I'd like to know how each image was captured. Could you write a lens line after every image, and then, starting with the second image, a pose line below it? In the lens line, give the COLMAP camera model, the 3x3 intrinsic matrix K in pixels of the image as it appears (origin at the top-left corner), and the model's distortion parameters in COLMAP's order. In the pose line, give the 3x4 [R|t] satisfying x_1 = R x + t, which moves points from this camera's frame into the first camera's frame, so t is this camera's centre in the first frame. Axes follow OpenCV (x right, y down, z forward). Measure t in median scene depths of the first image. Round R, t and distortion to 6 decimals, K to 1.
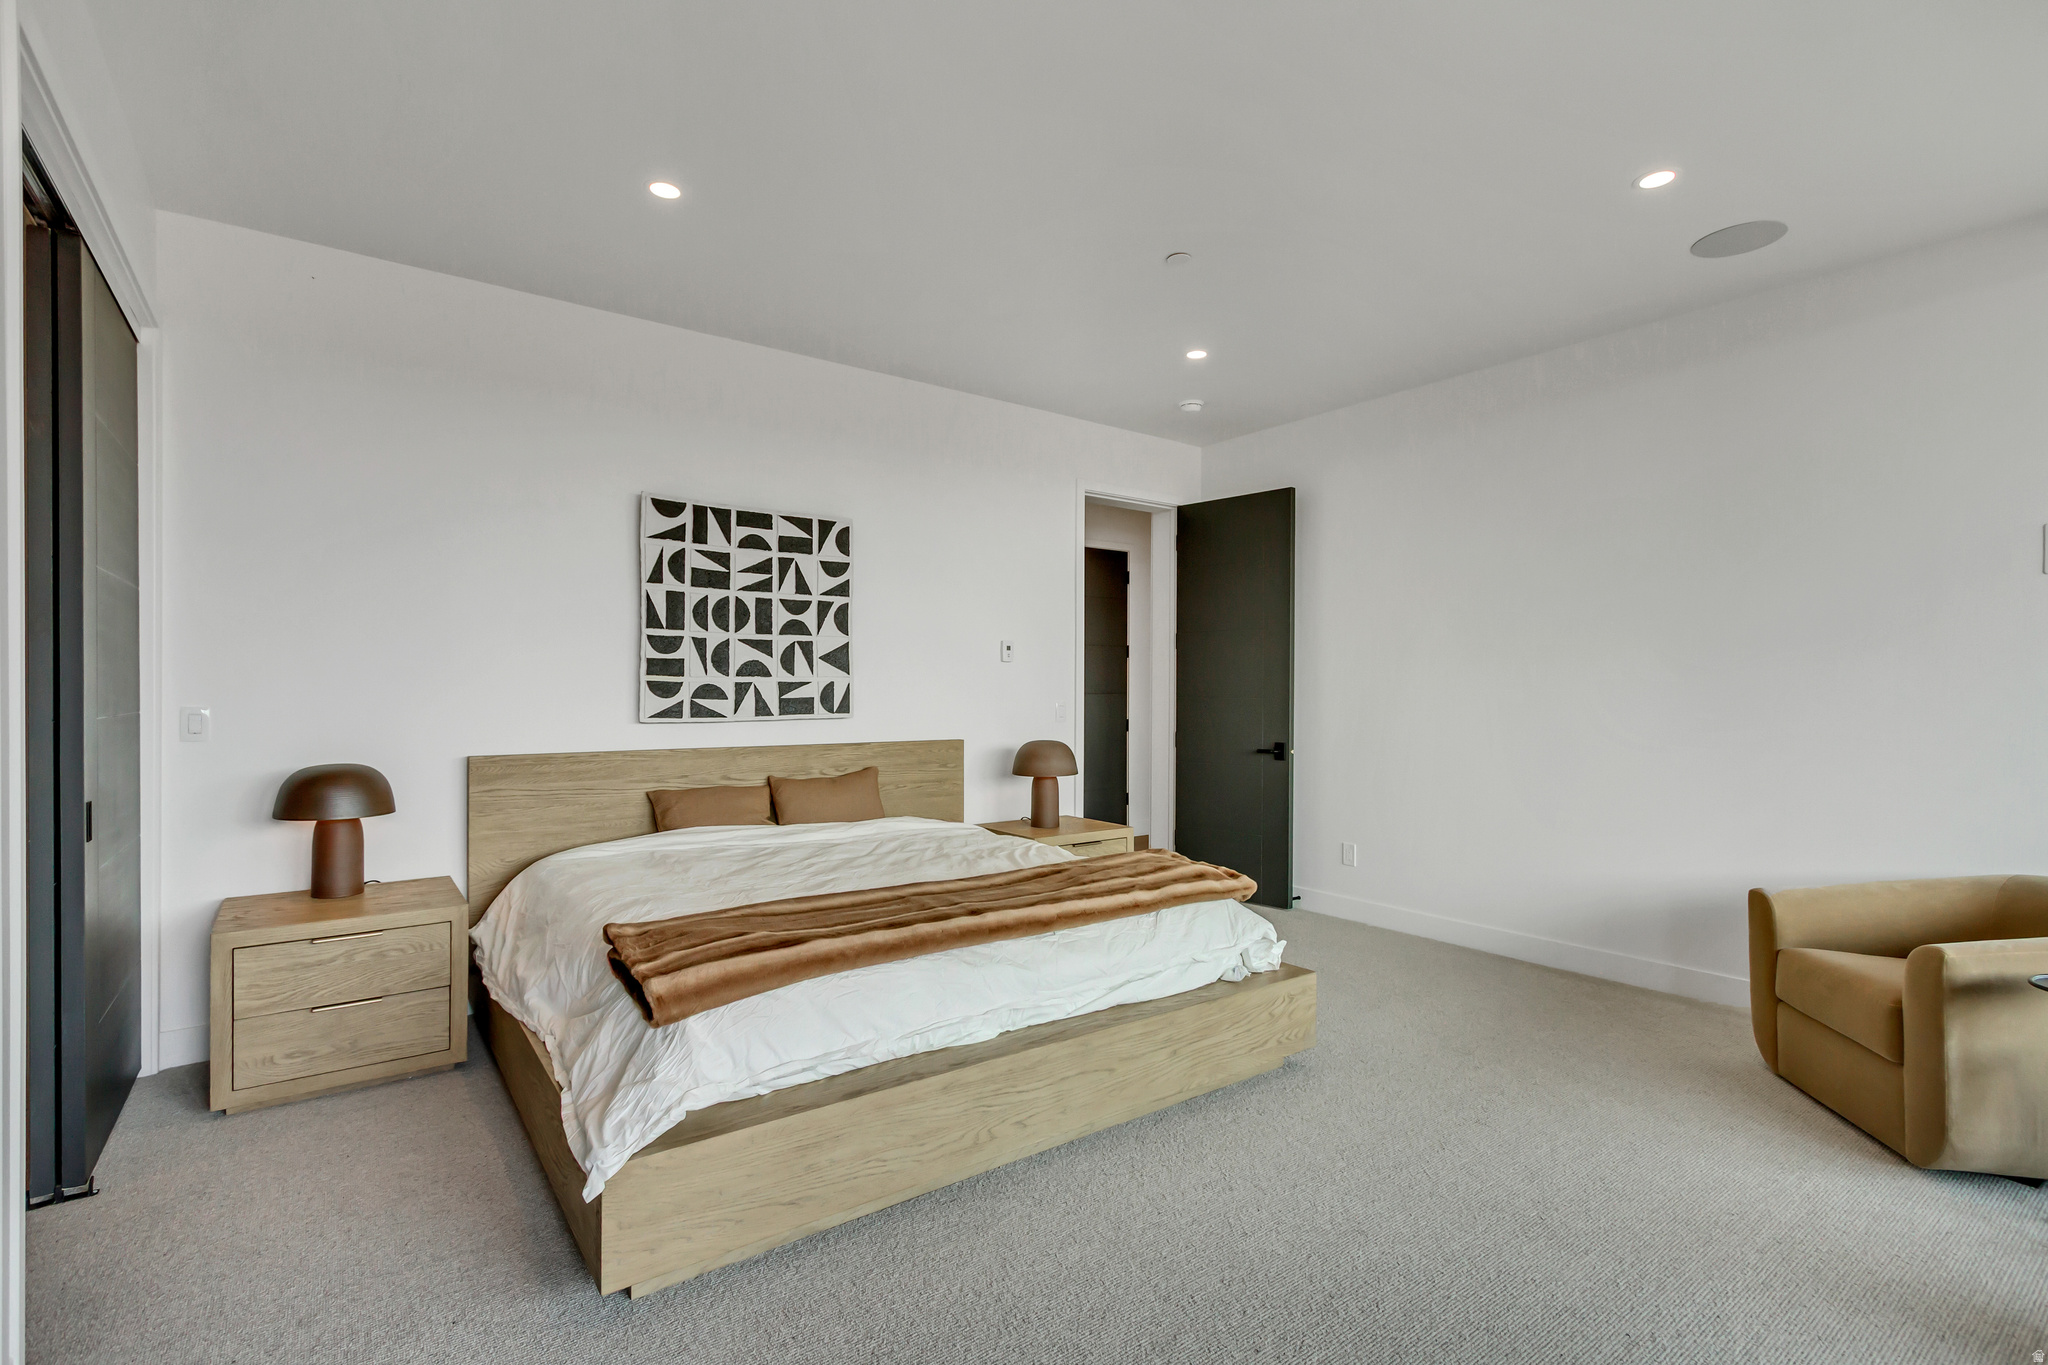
lens RADIAL K [[963.4, 0, 1024.0], [0, 963.4, 680.0], [0, 0, 1]] dist [-0.000460, -0.000639]
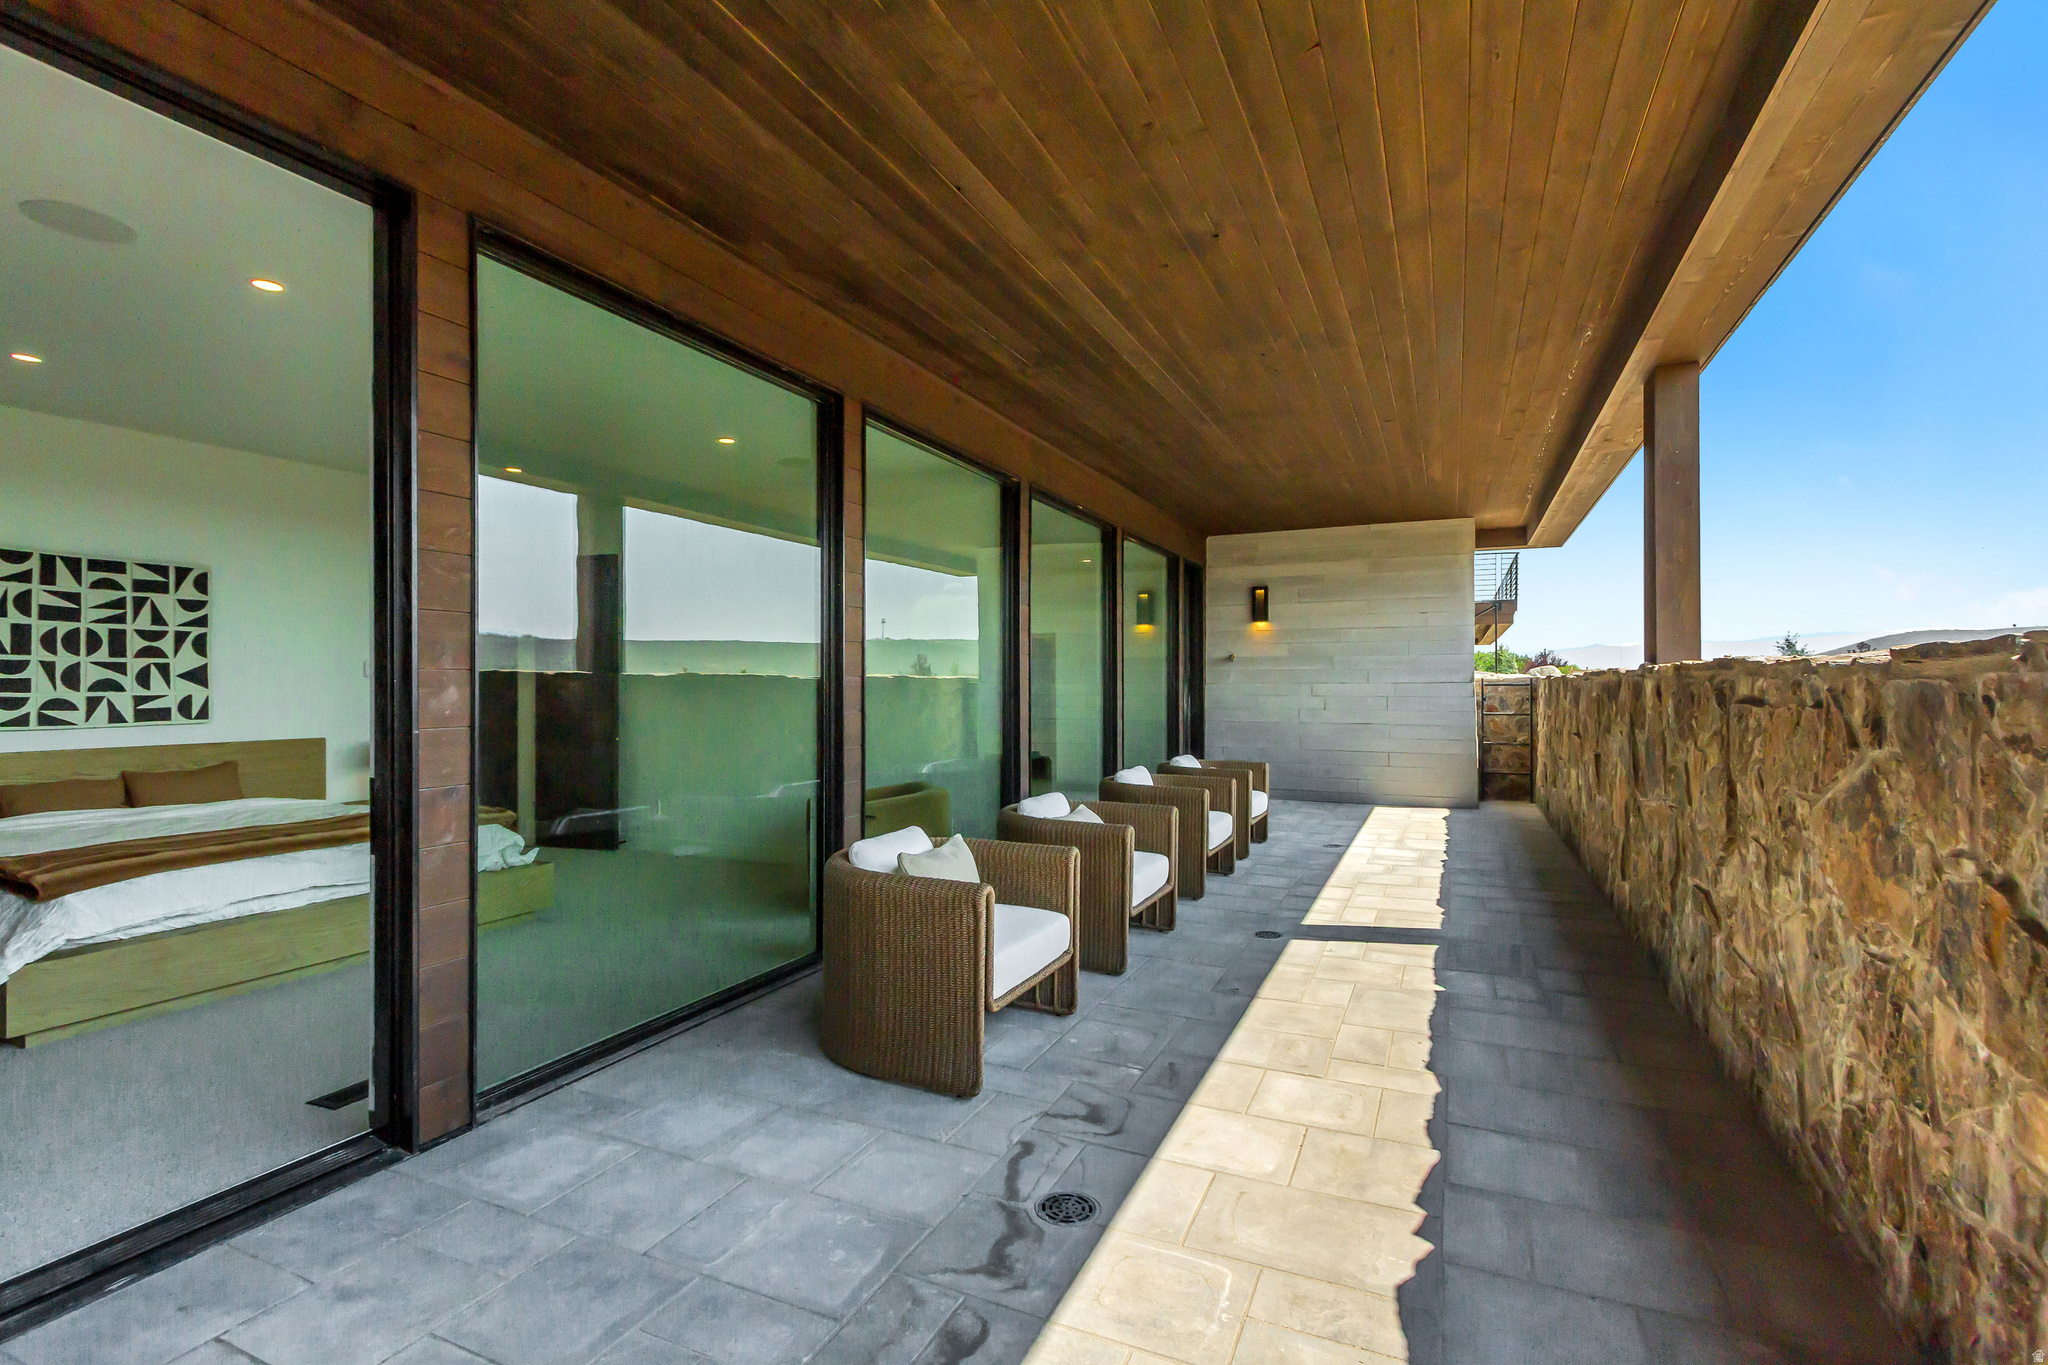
lens RADIAL K [[941.3, 0, 1023.2], [0, 941.3, 680.2], [0, 0, 1]] dist [-0.000507, 0.001074]
pose [[0.873451, -0.002706, 0.486905, 0.161133], [0.001772, 0.999996, 0.002379, -0.019178], [-0.486910, -0.001216, 0.873452, -0.638582]]
